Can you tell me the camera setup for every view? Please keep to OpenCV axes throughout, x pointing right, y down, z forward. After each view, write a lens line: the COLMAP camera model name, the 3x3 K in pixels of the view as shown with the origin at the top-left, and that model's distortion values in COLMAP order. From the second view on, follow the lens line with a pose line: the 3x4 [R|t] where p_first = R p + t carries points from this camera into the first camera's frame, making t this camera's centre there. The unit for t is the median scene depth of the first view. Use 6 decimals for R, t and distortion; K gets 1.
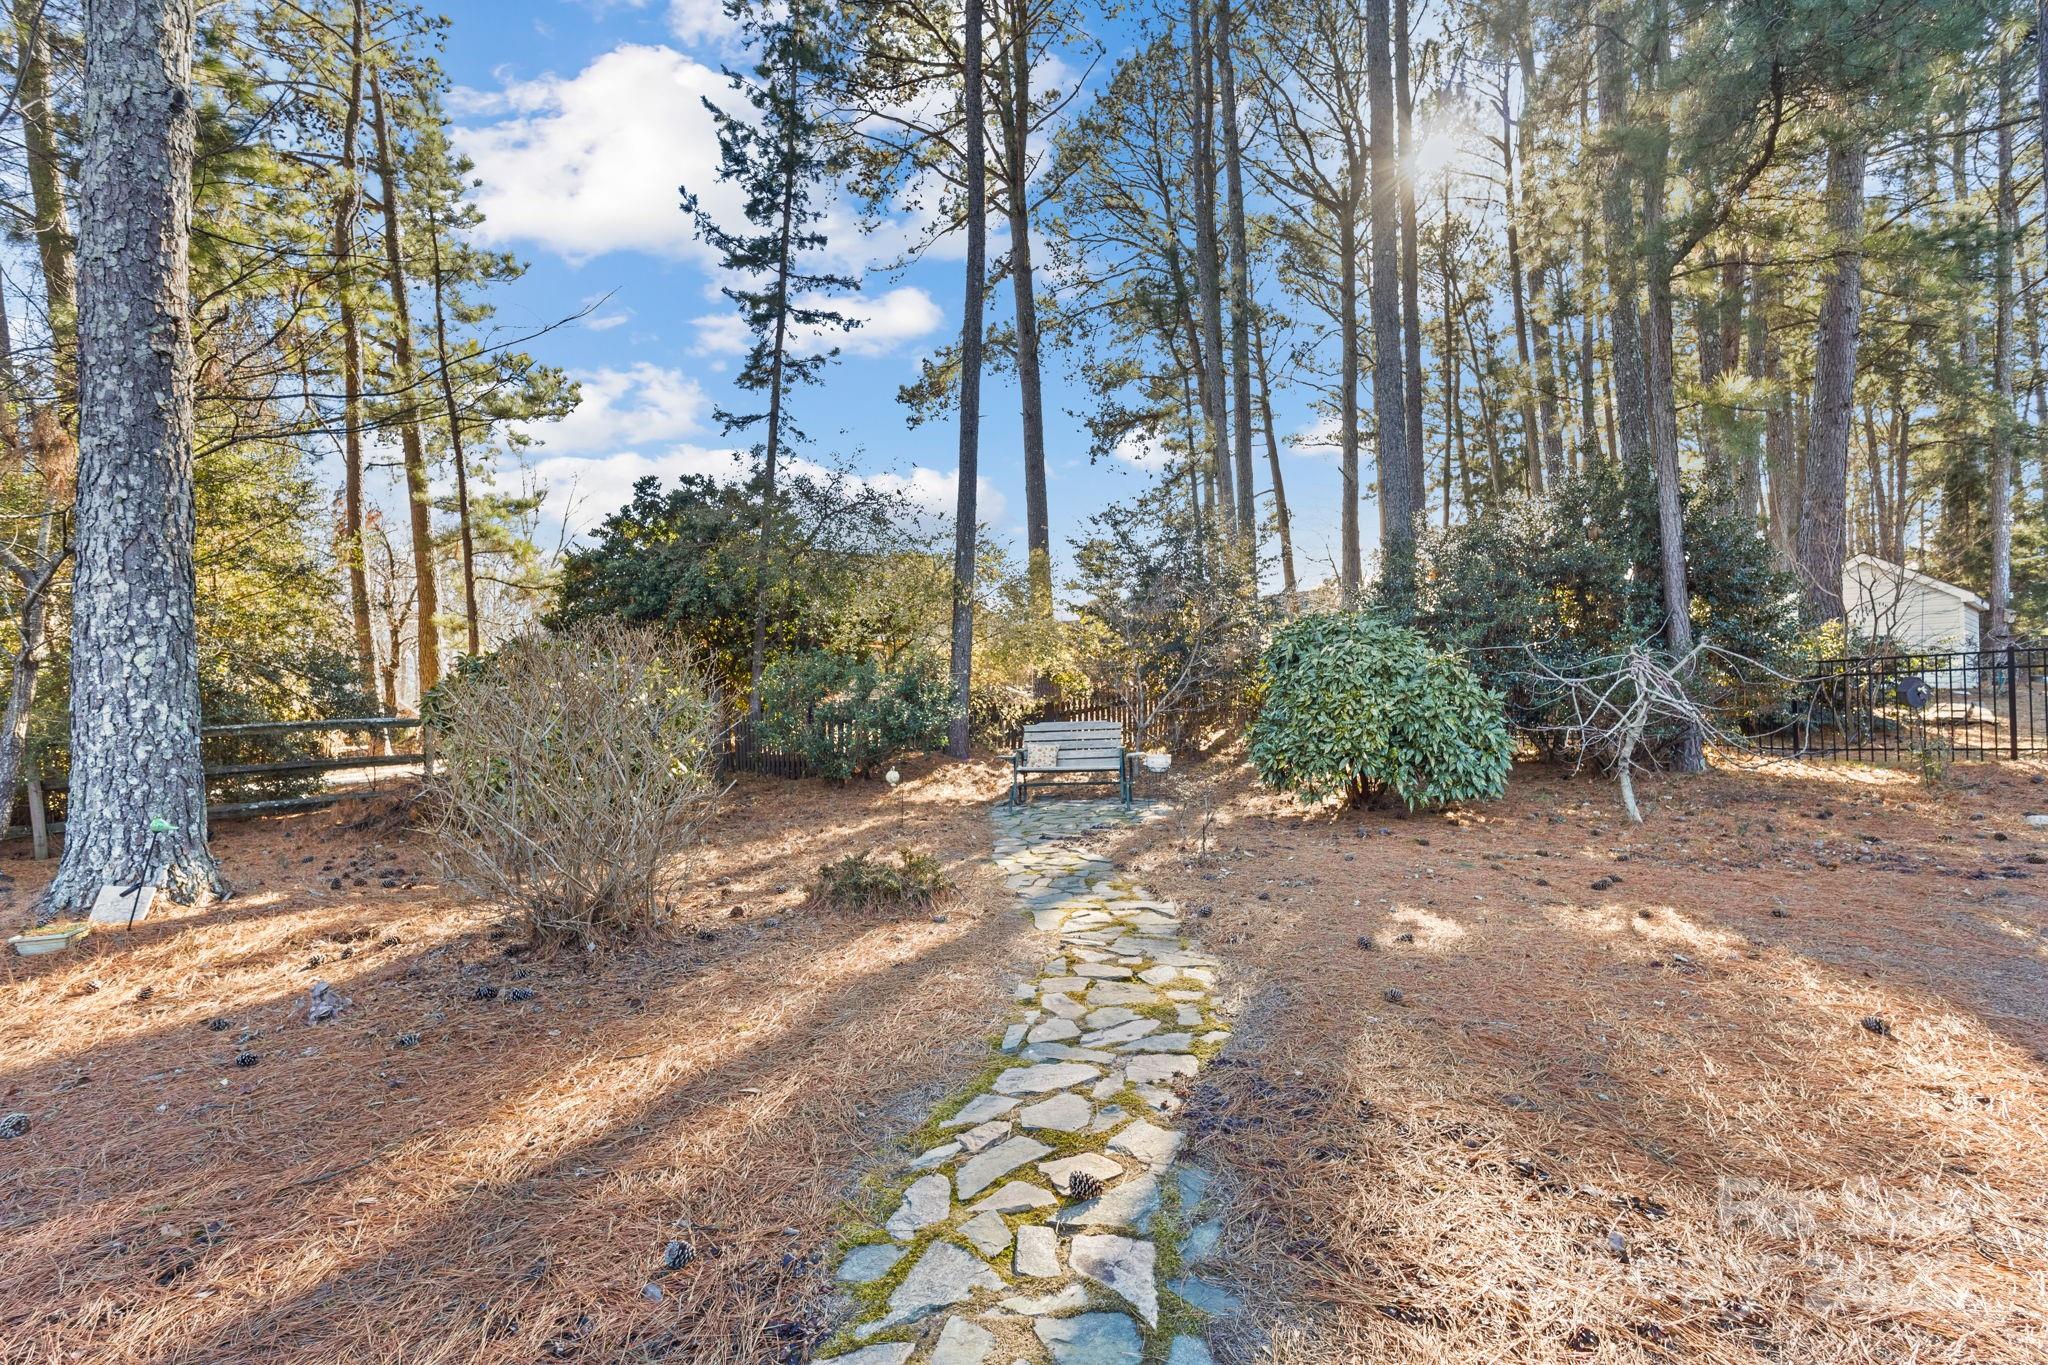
lens RADIAL K [[949.9, 0, 1017.0], [0, 949.9, 698.1], [0, 0, 1]] dist [-0.000799, 0.000930]
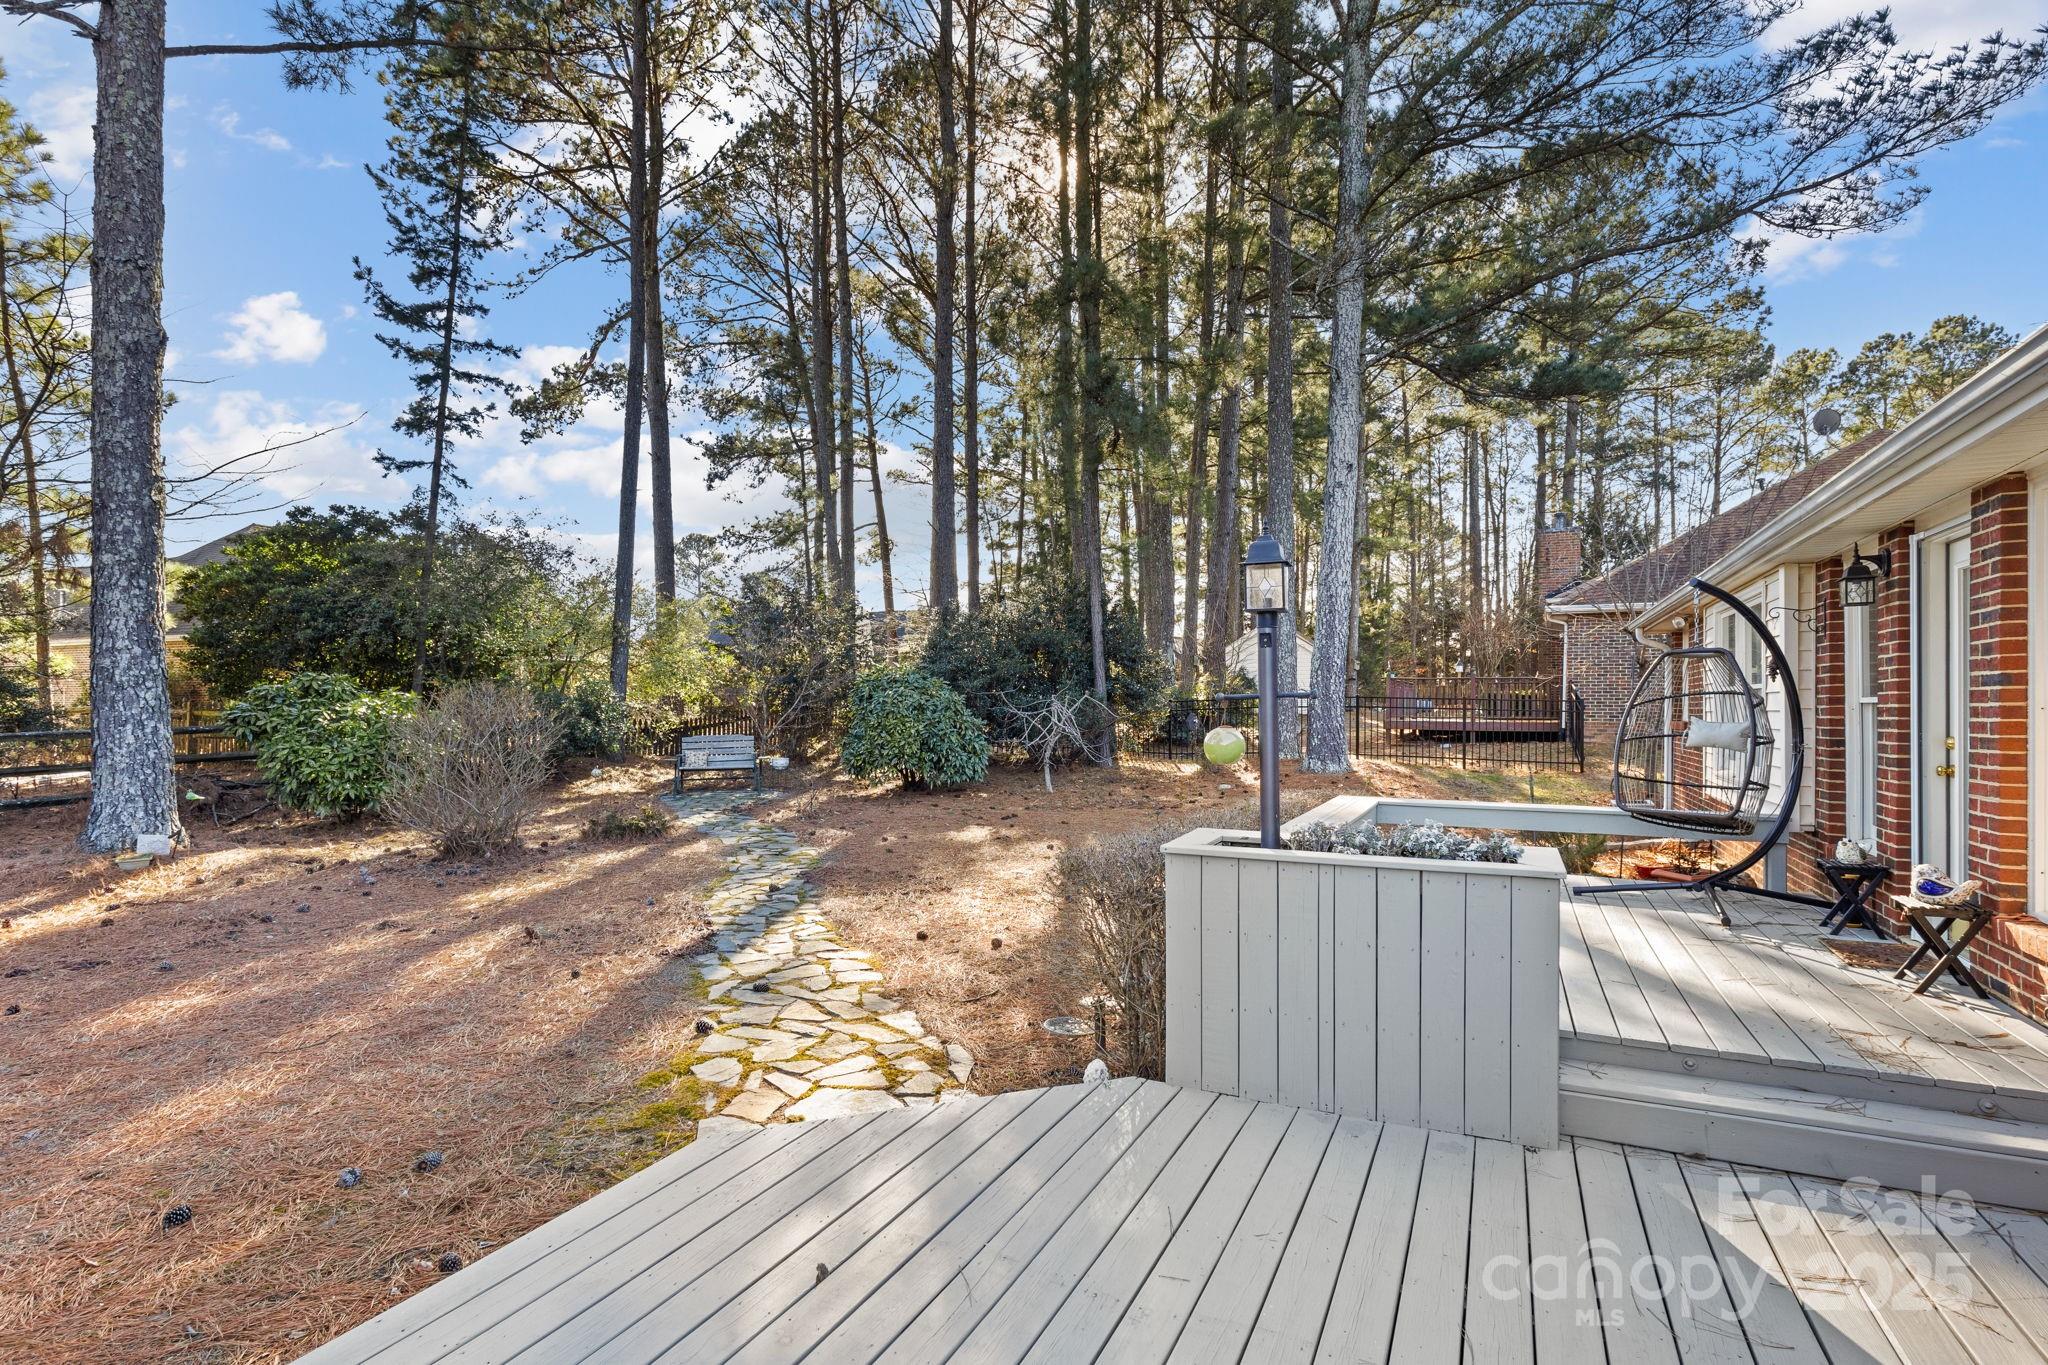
lens RADIAL K [[949.9, 0, 1017.0], [0, 949.9, 698.1], [0, 0, 1]] dist [-0.000799, 0.000930]
pose [[0.917333, 0.021541, 0.397537, -0.064169], [-0.017112, 0.999746, -0.014686, -0.011440], [-0.397752, 0.006669, 0.917469, -0.315906]]
